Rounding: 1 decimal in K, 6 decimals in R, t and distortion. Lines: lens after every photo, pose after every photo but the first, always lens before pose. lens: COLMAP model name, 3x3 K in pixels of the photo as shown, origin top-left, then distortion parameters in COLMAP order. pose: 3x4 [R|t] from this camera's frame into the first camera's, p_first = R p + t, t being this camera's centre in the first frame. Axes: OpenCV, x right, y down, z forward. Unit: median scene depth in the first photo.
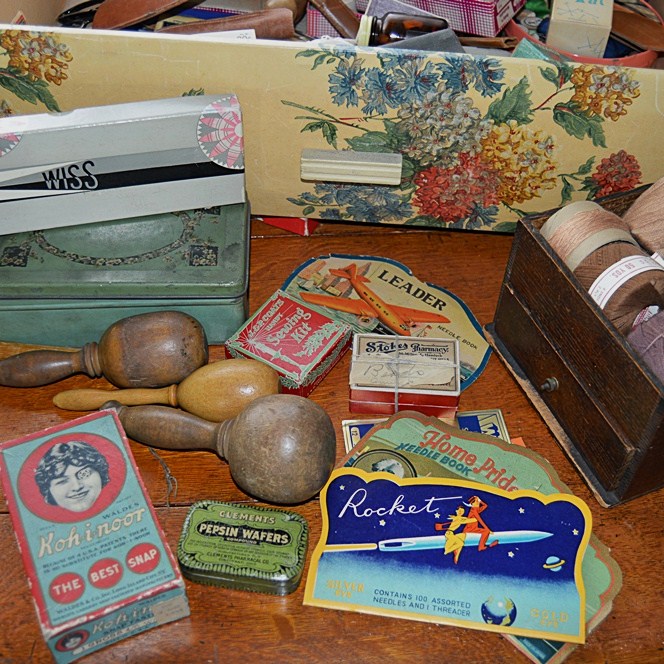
lens RADIAL K [[923.2, 0, 332.0], [0, 923.2, 332.0], [0, 0, 1]] dist [-0.094542, 0.057676]
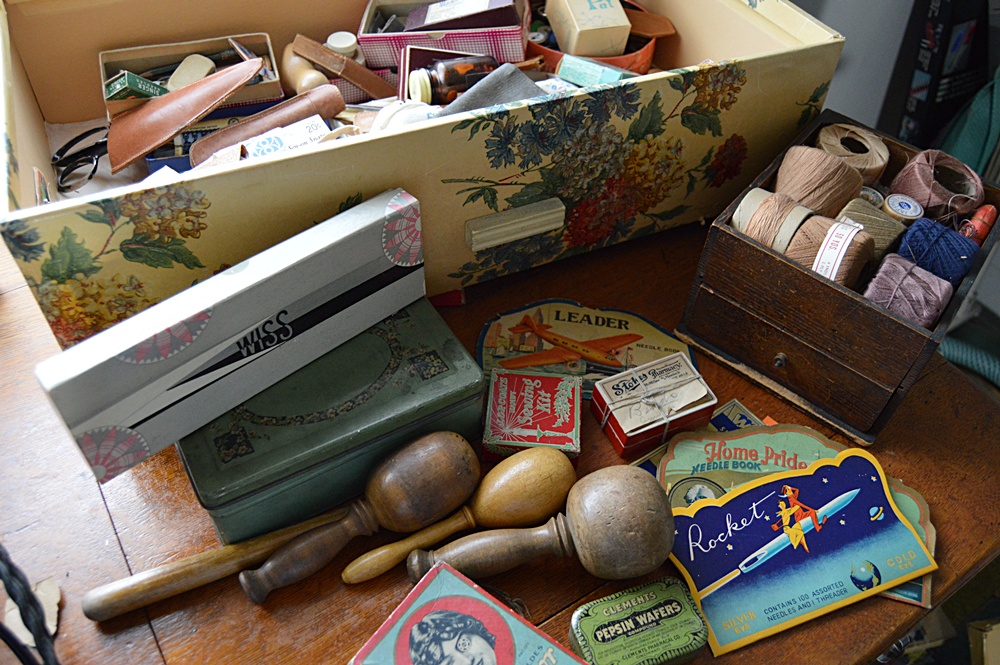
lens RADIAL K [[828.6, 0, 500.0], [0, 828.6, 332.5], [0, 0, 1]] dist [-0.096415, 0.020588]
pose [[0.877983, -0.348280, 0.328400, -0.340887], [0.340384, 0.936592, 0.083269, -0.159030], [-0.336578, 0.038673, 0.940861, 0.192480]]
